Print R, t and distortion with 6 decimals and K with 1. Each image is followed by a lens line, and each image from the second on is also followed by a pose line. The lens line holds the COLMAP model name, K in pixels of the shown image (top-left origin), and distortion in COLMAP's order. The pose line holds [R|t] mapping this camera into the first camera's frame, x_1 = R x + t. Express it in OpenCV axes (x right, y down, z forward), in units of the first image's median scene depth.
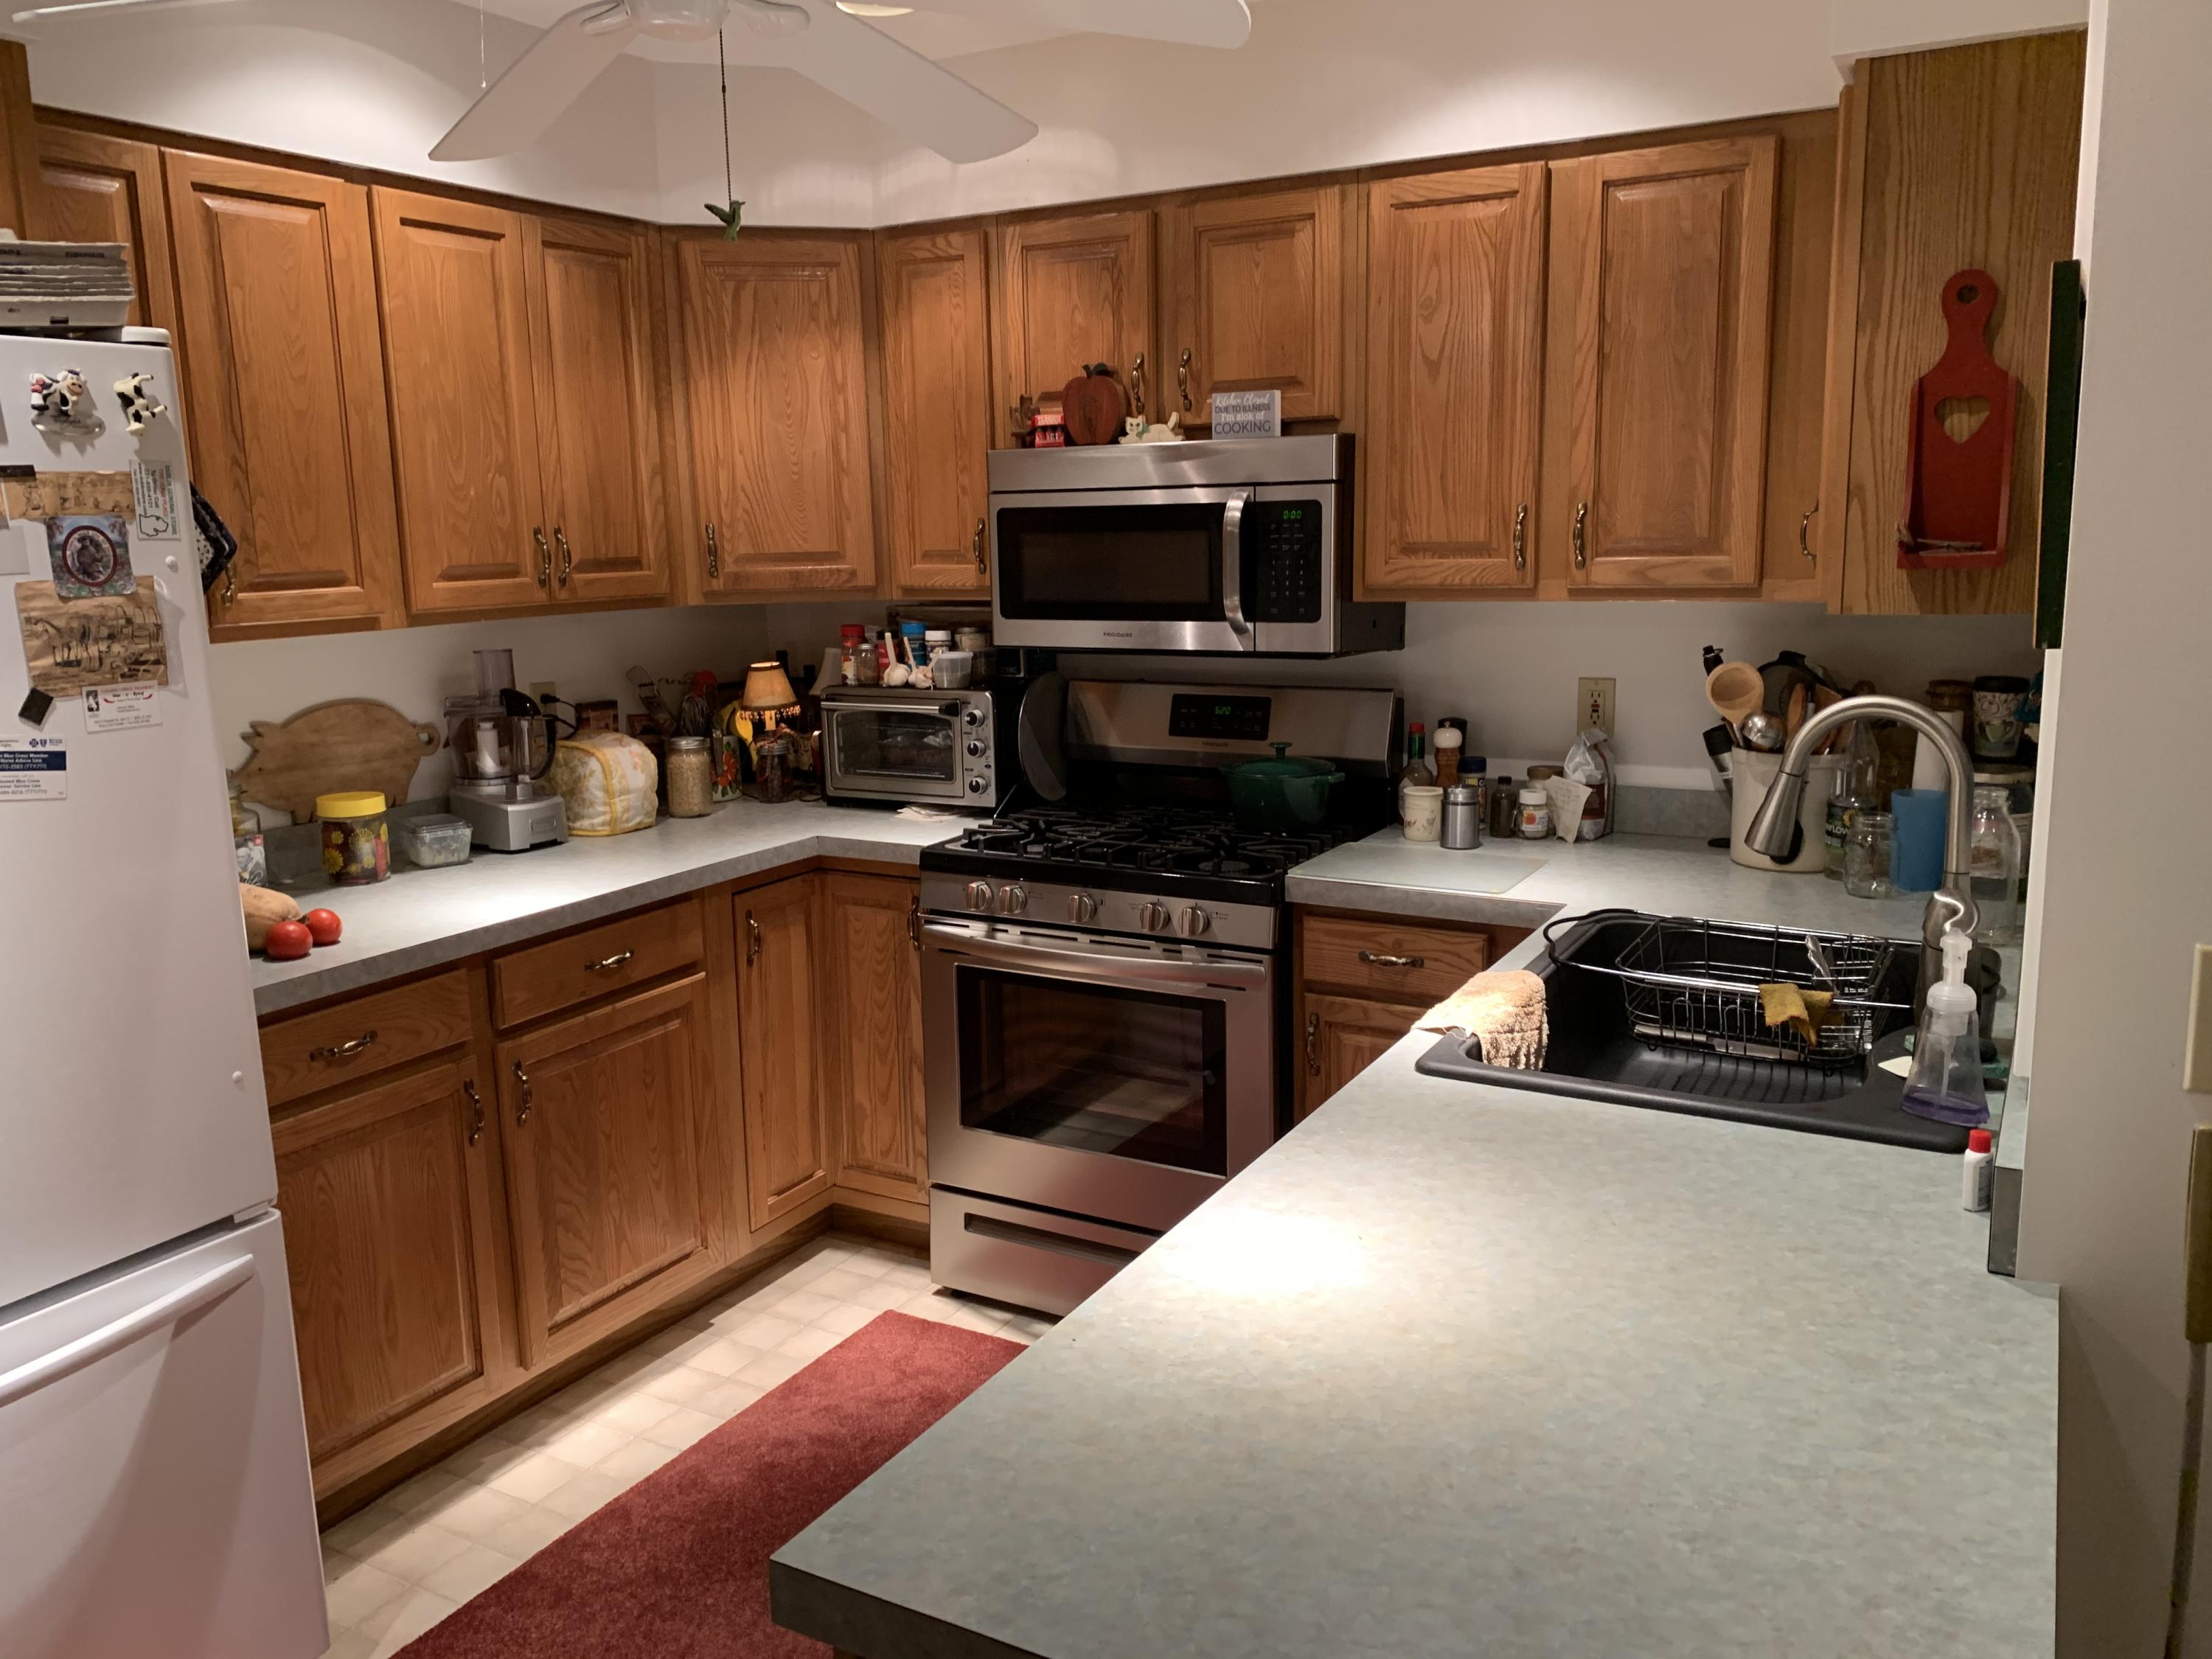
lens RADIAL K [[1712.1, 0, 1057.5], [0, 1712.1, 827.3], [0, 0, 1]] dist [0.039879, -0.111354]
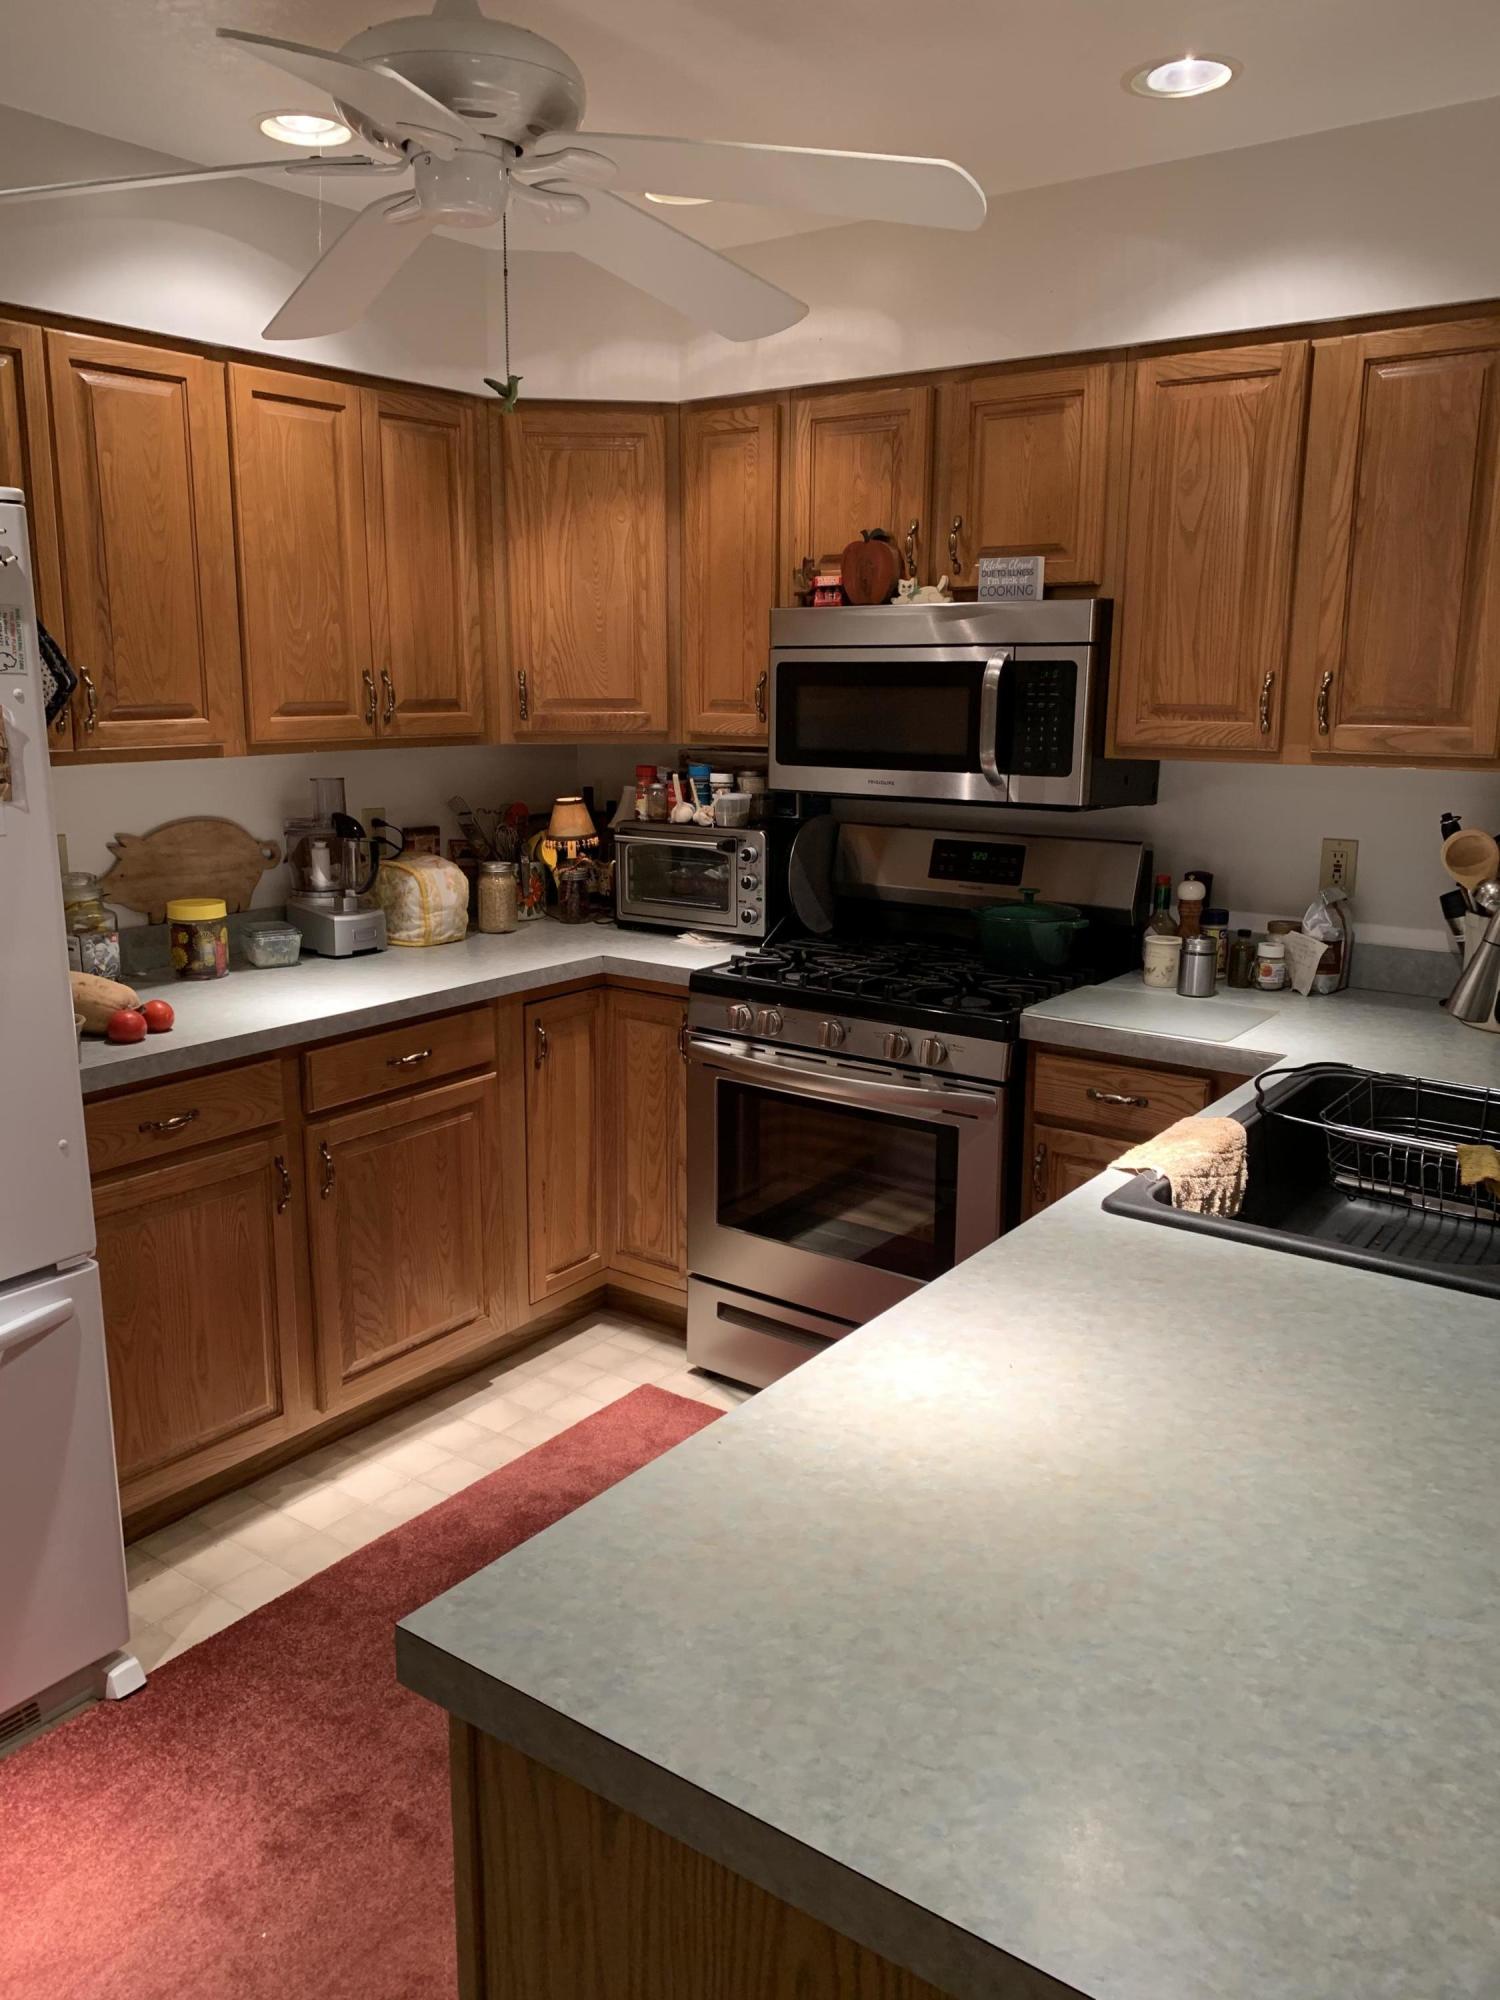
lens RADIAL K [[1541.2, 0, 688.0], [0, 1541.2, 990.6], [0, 0, 1]] dist [0.033501, -0.094997]
pose [[0.991589, 0.049009, -0.119789, 0.039767], [-0.045707, 0.998499, 0.030163, -0.005536], [0.121088, -0.024434, 0.992341, 0.018203]]
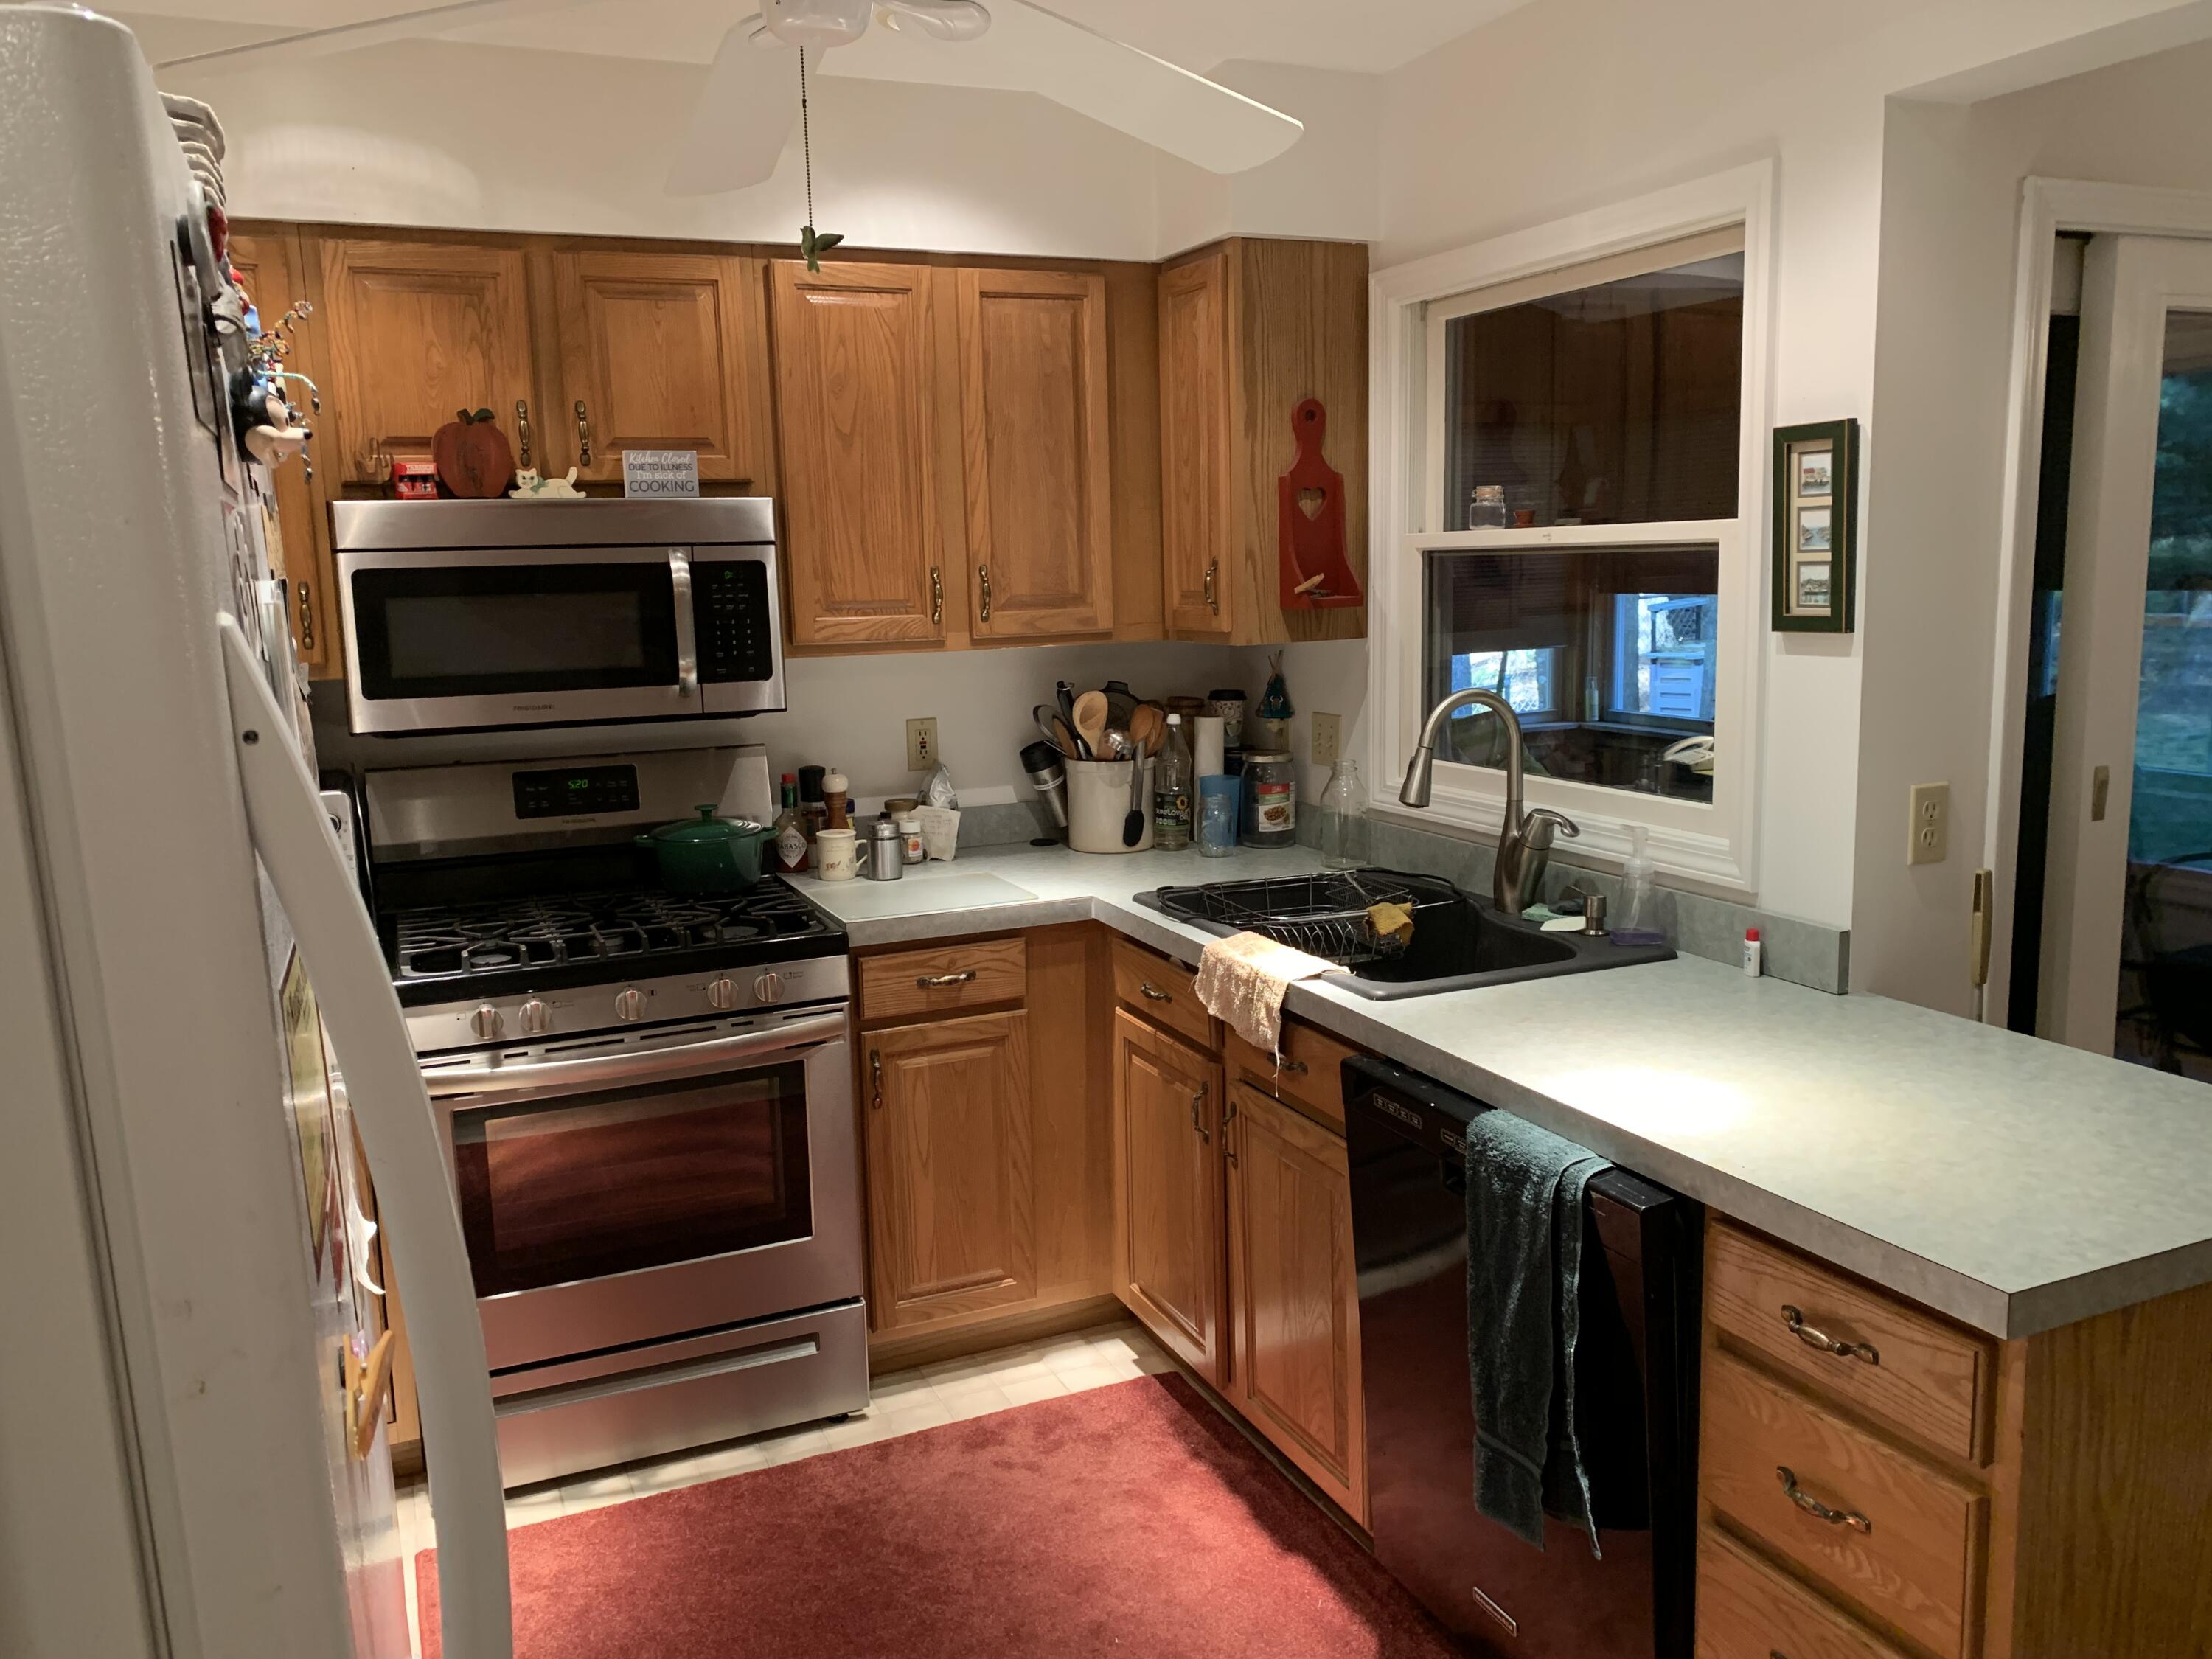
lens RADIAL K [[1704.5, 0, 1106.0], [0, 1704.5, 829.5], [0, 0, 1]] dist [0.033501, -0.094997]
pose [[0.587487, -0.119170, 0.800411, -0.557296], [0.155468, 0.987293, 0.032883, -0.034010], [-0.794159, 0.105120, 0.598549, 0.243259]]
